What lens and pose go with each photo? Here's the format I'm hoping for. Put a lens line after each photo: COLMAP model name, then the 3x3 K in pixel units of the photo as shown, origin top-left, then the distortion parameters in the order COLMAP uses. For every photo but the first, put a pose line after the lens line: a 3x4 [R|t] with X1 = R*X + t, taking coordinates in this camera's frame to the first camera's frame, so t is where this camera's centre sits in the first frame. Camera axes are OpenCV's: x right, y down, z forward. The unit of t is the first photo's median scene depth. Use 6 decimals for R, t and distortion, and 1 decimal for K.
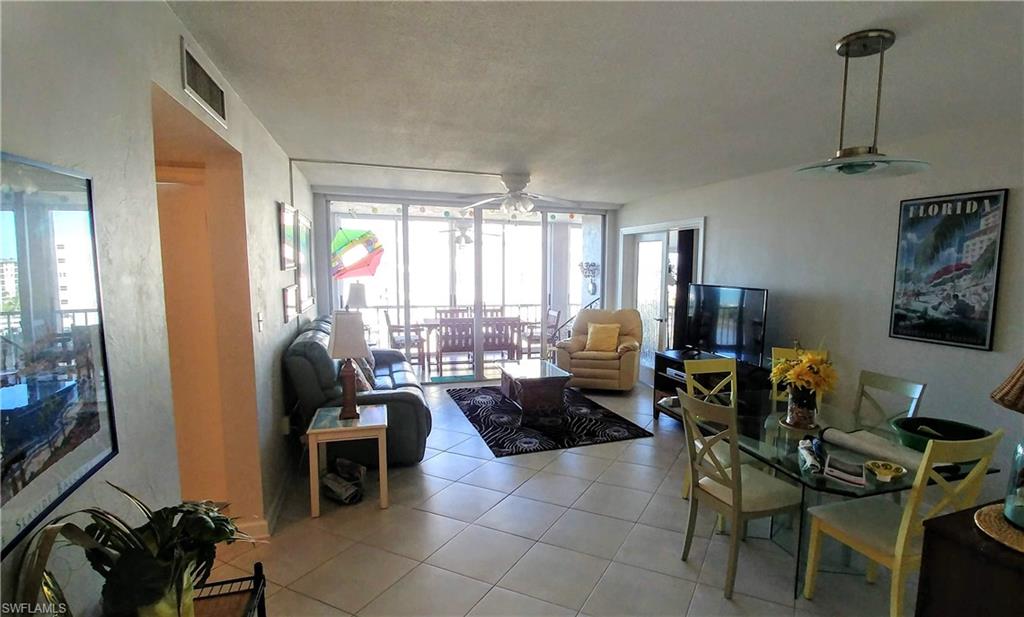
lens RADIAL K [[528.1, 0, 556.0], [0, 528.1, 326.7], [0, 0, 1]] dist [0.001135, 0.000959]
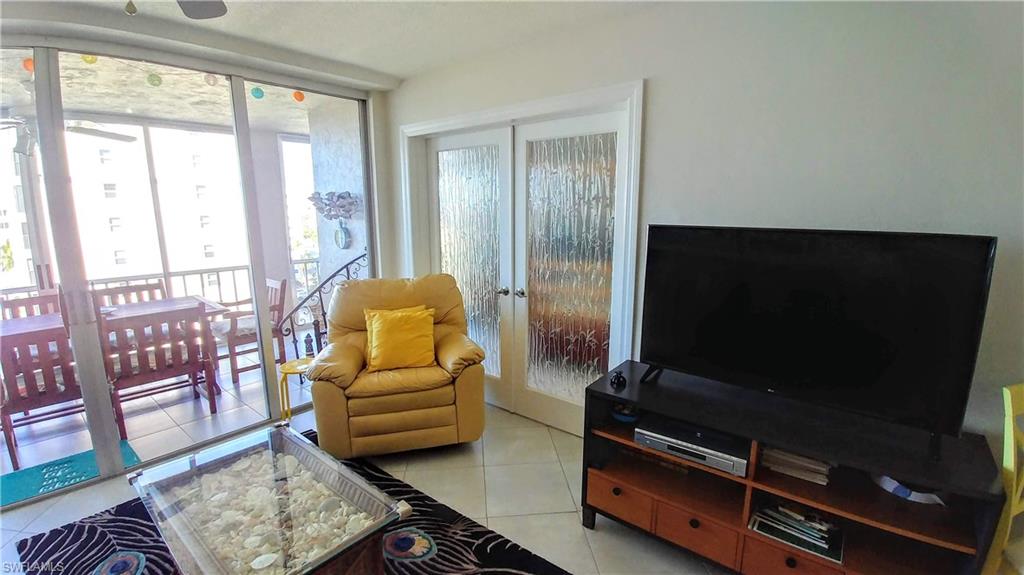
lens RADIAL K [[463.3, 0, 510.9], [0, 463.3, 292.7], [0, 0, 1]] dist [-0.015661, -0.007757]
pose [[0.866875, -0.112991, 0.485553, -0.055481], [0.076521, 0.992592, 0.094367, -0.097937], [-0.492619, -0.044649, 0.869099, 0.988528]]
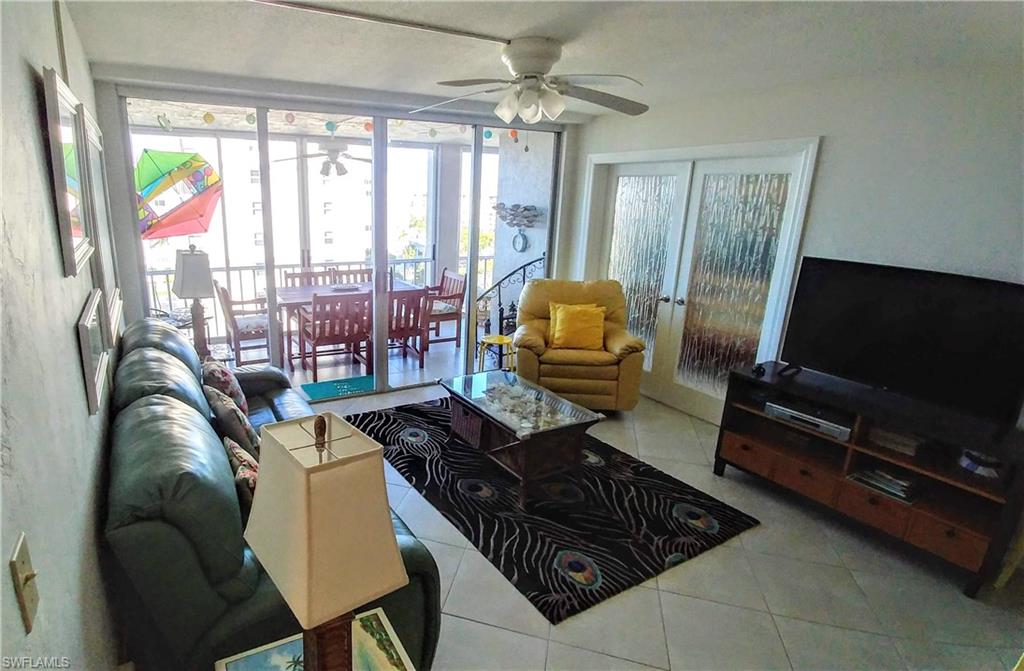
lens RADIAL K [[545.1, 0, 419.3], [0, 545.1, 341.7], [0, 0, 1]] dist [-0.012048, -0.000397]
pose [[0.991616, -0.032143, 0.125156, -0.339066], [0.012486, 0.987870, 0.154780, -0.120123], [-0.128613, -0.151920, 0.979989, 0.620915]]
